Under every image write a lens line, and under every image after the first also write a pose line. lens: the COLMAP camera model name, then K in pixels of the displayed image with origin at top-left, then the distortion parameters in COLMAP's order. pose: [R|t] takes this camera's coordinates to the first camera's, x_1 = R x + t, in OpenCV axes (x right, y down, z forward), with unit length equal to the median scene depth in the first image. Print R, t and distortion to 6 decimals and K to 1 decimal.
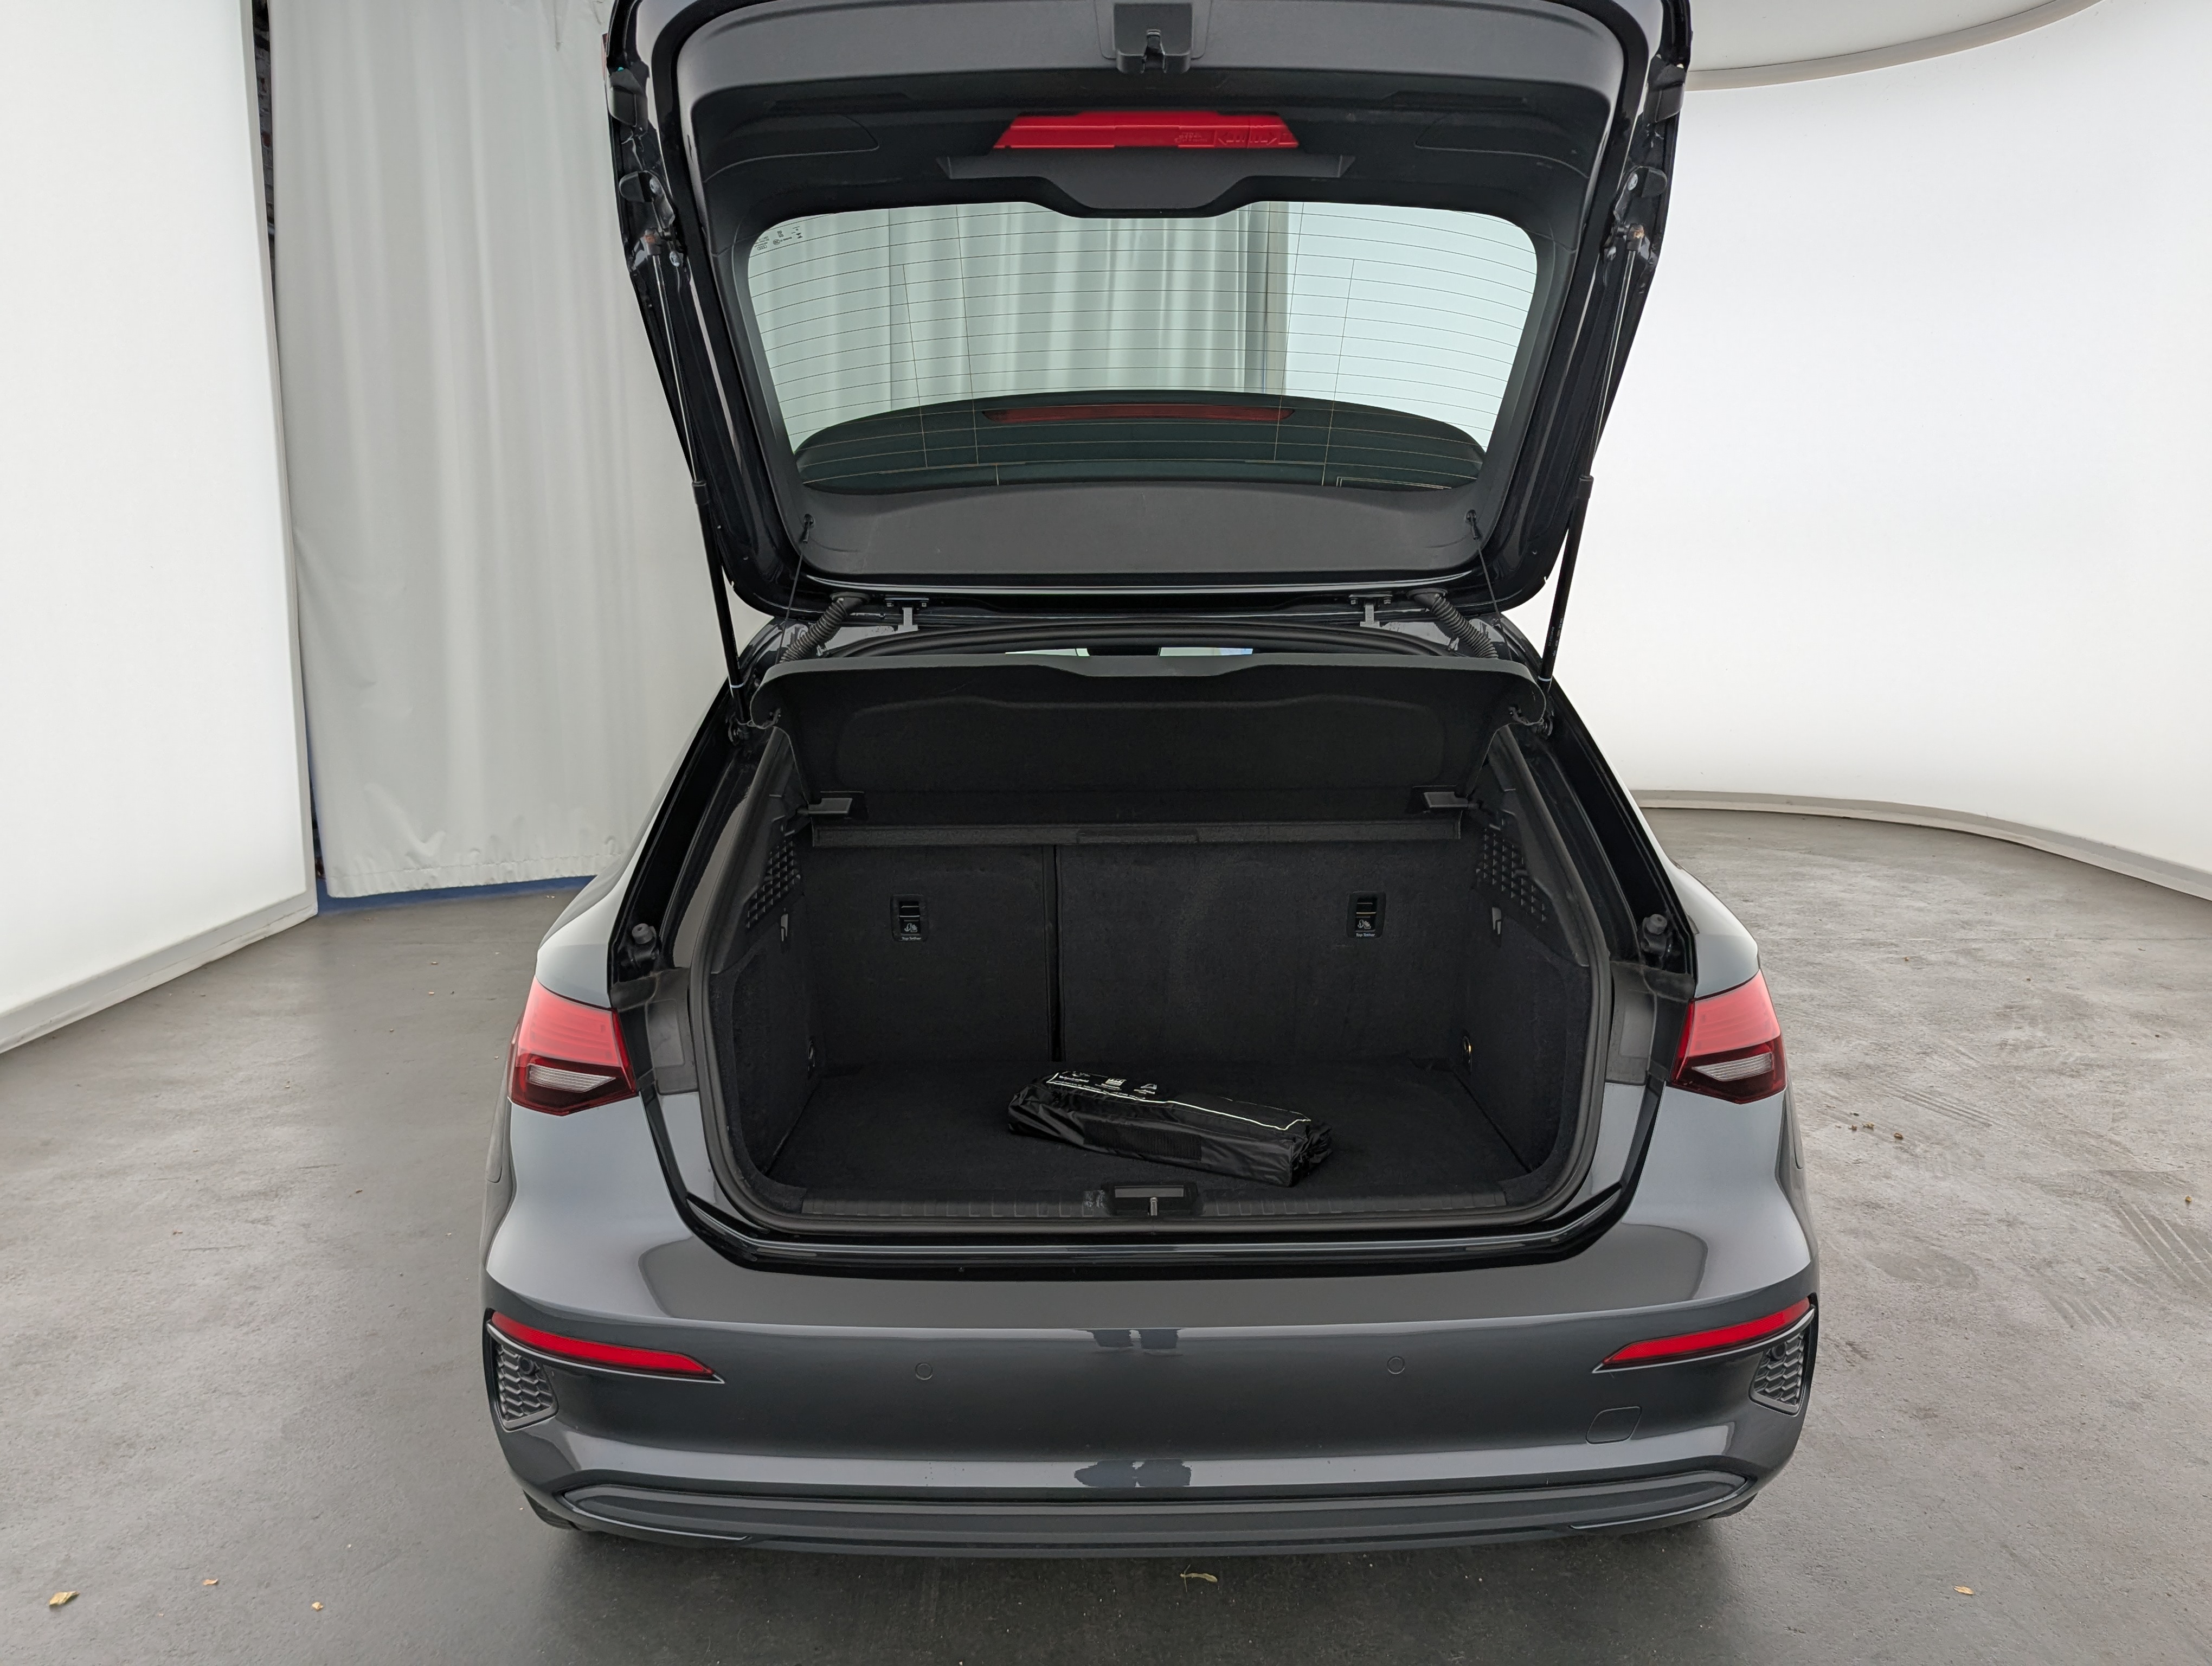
lens RADIAL K [[1714.3, 0, 1129.1], [0, 1714.3, 831.7], [0, 0, 1]] dist [0.026521, 0.000738]
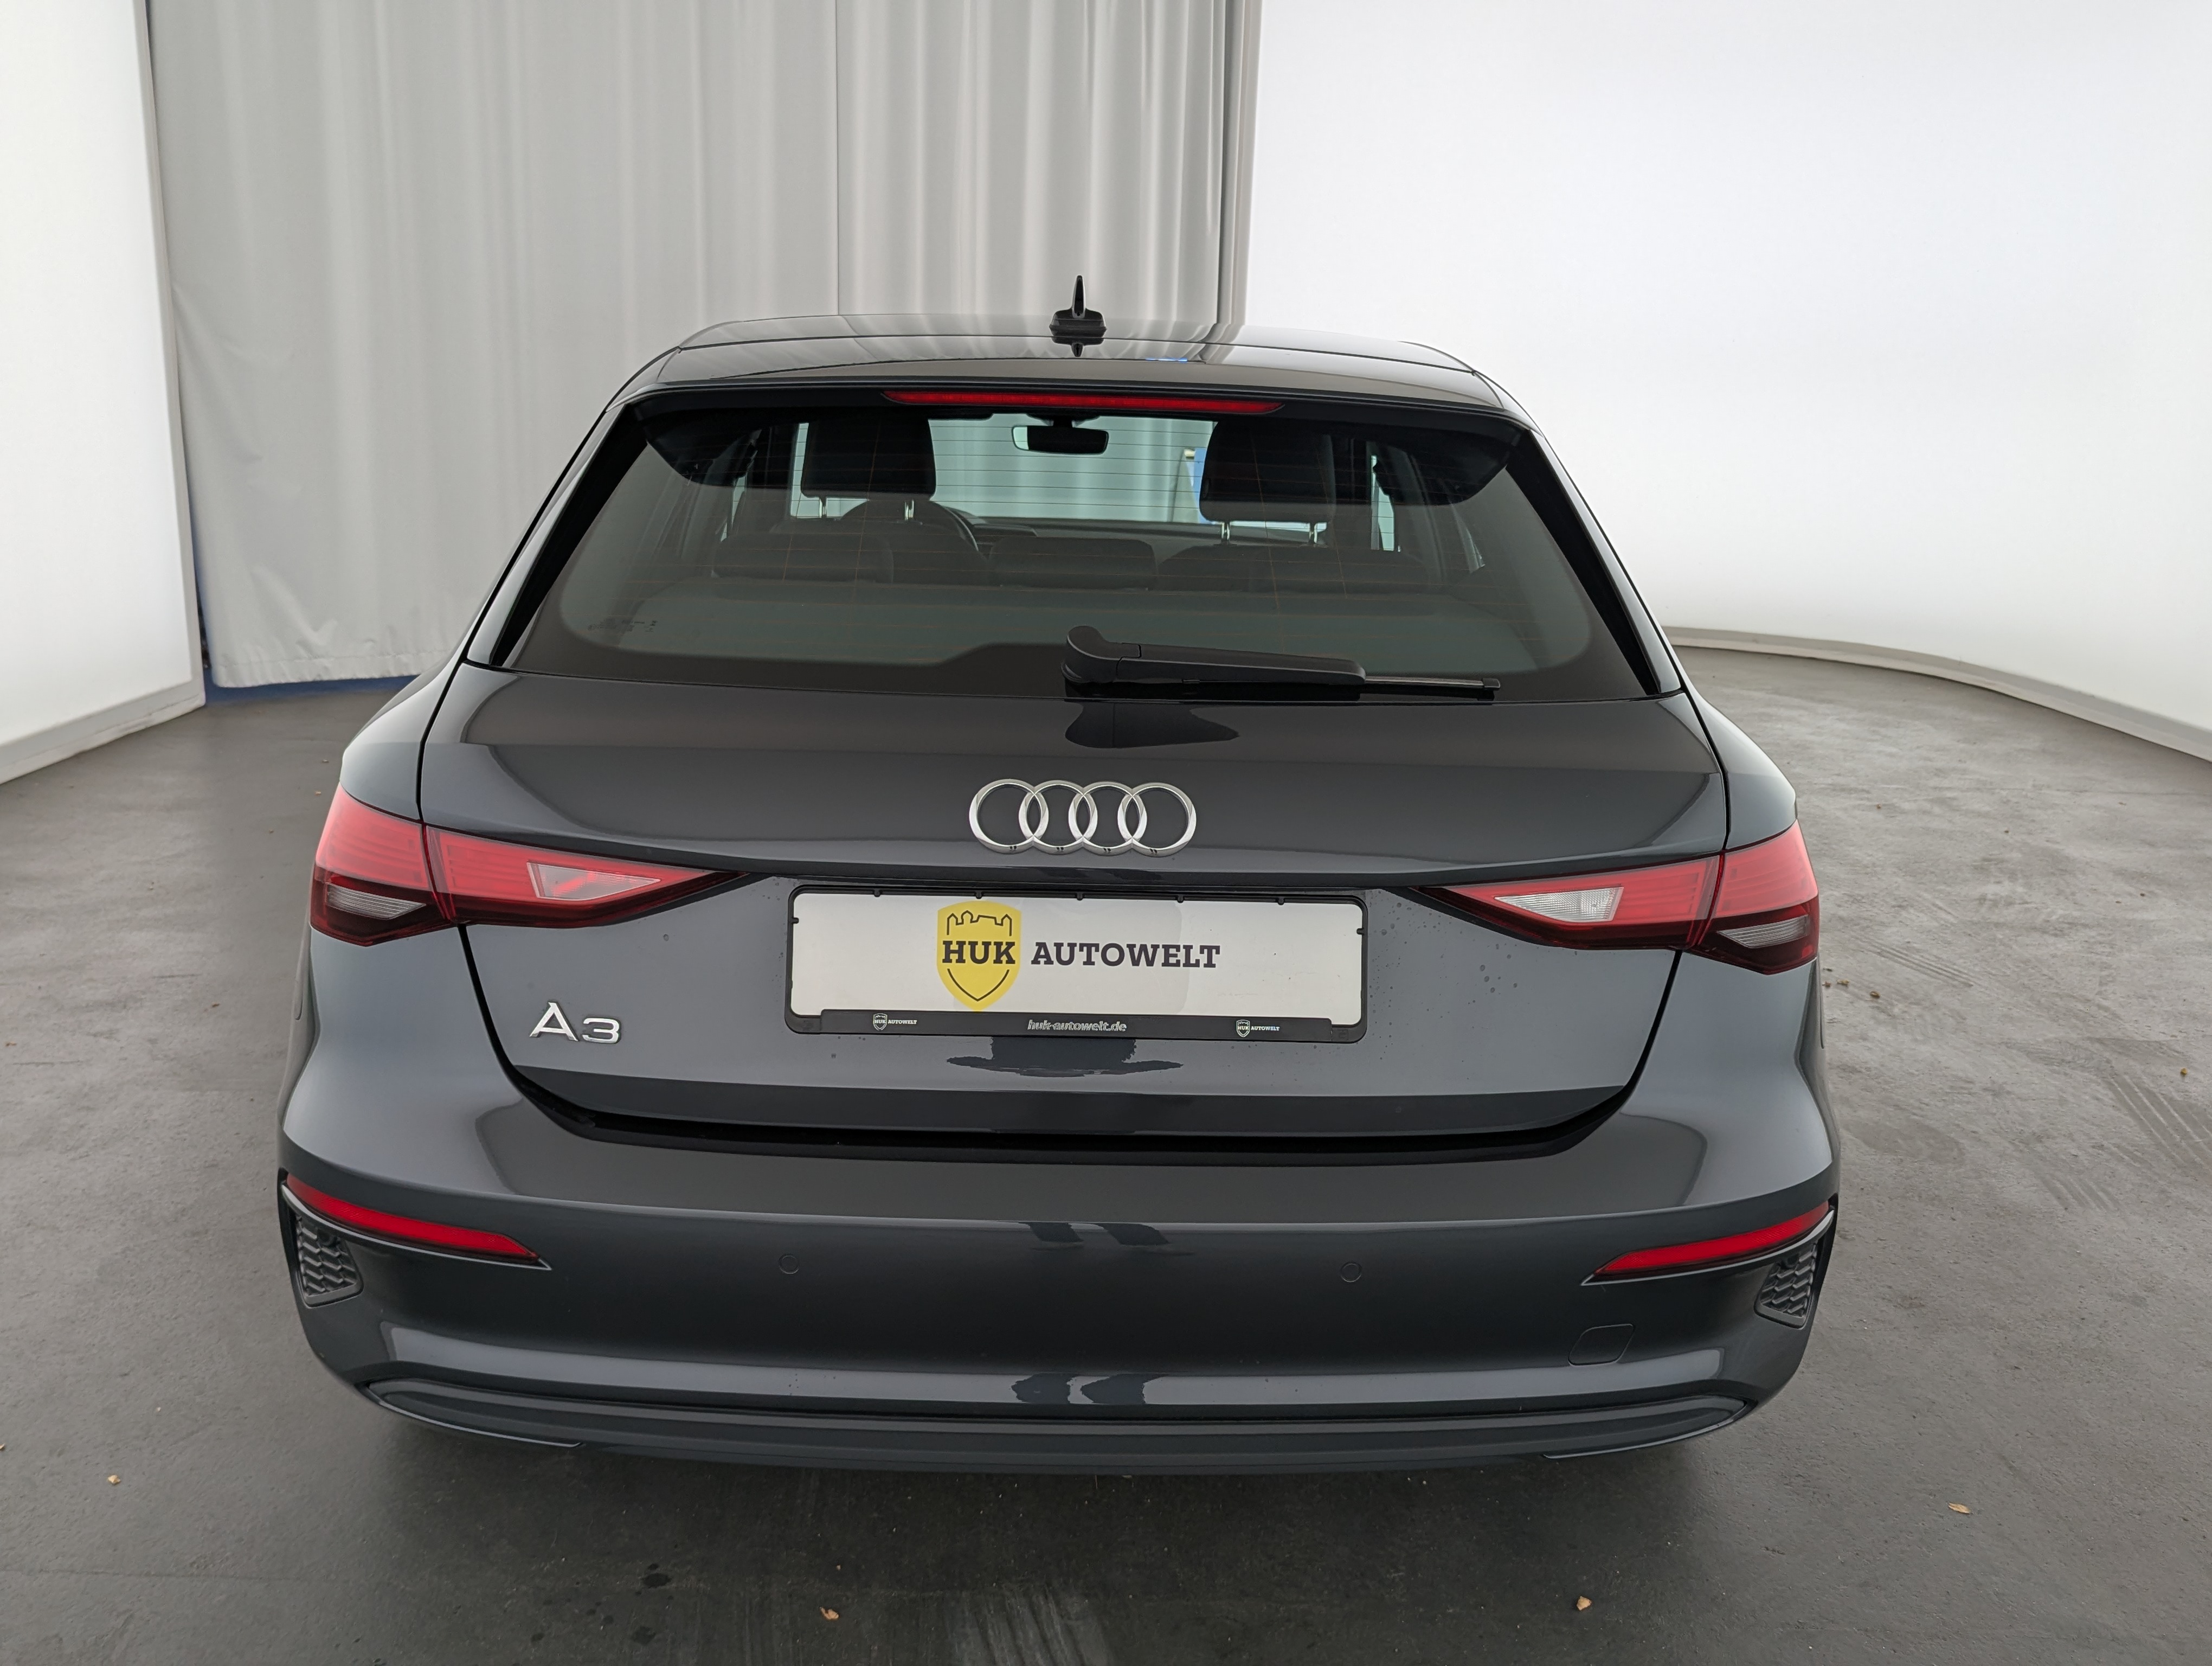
lens RADIAL K [[1714.3, 0, 1129.1], [0, 1714.3, 831.7], [0, 0, 1]] dist [0.026521, 0.000738]
pose [[0.998899, 0.031121, 0.035108, 0.005788], [-0.034572, 0.994144, 0.102381, 0.007582], [-0.031717, -0.103482, 0.994126, 0.106390]]
